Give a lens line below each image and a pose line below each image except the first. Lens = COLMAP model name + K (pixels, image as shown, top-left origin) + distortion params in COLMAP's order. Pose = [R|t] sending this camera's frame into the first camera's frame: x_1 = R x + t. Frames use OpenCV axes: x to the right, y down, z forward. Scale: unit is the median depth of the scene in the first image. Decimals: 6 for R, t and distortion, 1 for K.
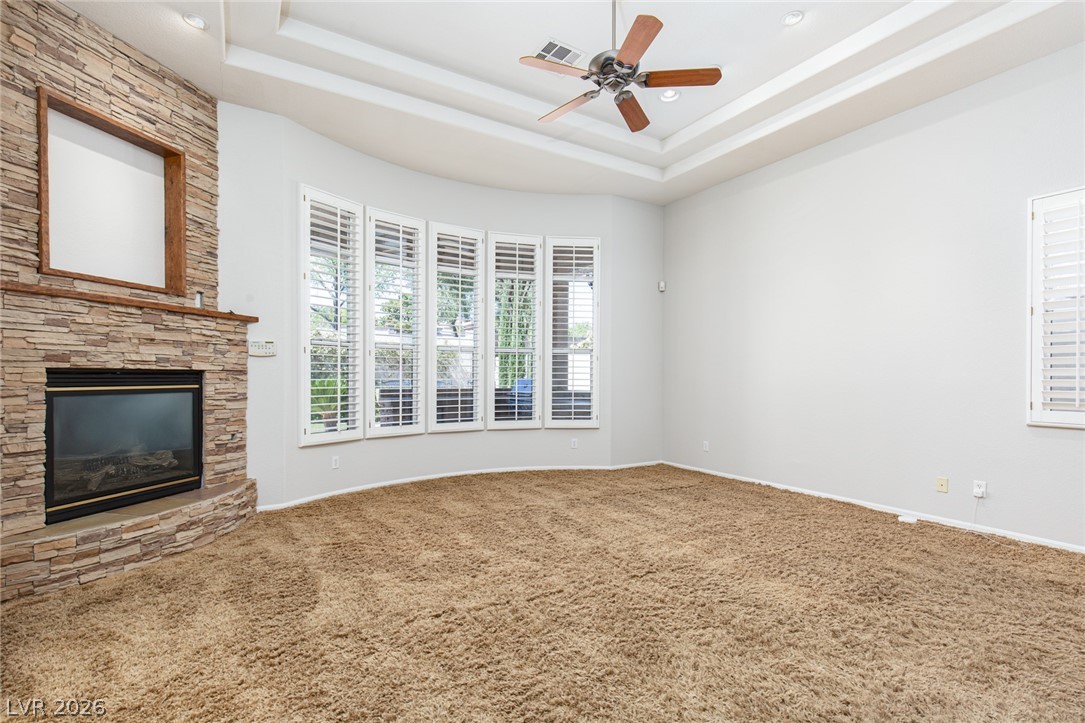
lens RADIAL K [[508.5, 0, 545.2], [0, 508.5, 381.0], [0, 0, 1]] dist [0.000712, -0.000517]
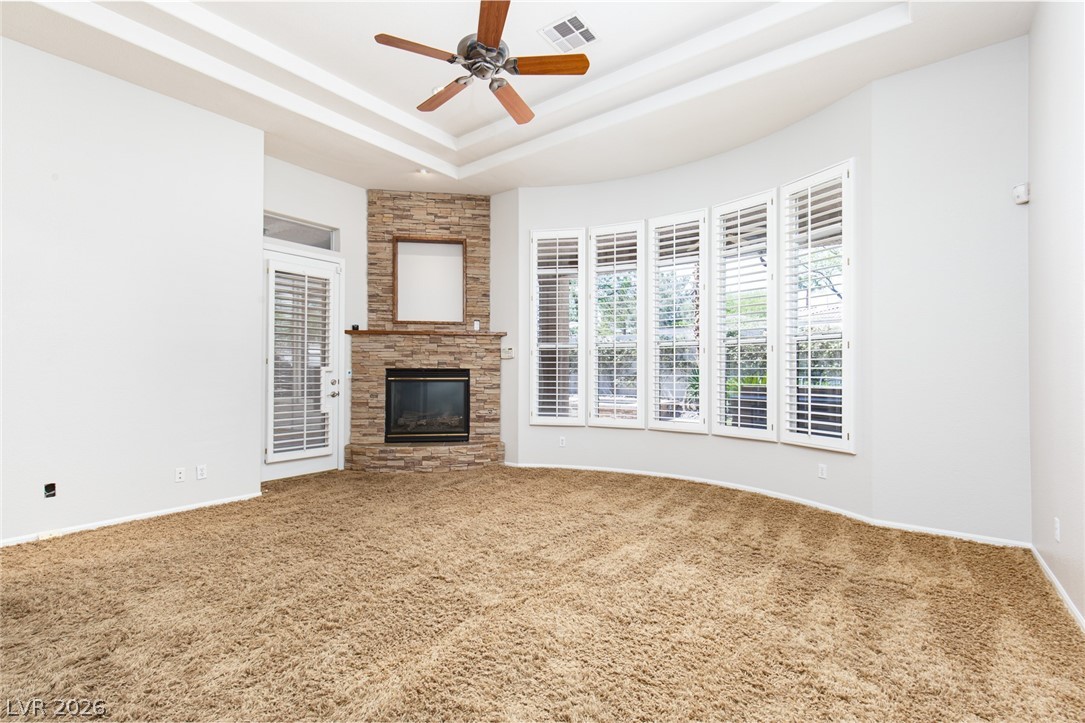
lens RADIAL K [[492.6, 0, 537.8], [0, 492.6, 368.3], [0, 0, 1]] dist [0.009351, -0.000503]
pose [[0.352877, -0.008644, -0.935630, 0.898302], [-0.010429, 0.999859, -0.013171, -0.004583], [0.935611, 0.014406, 0.352738, 0.663821]]
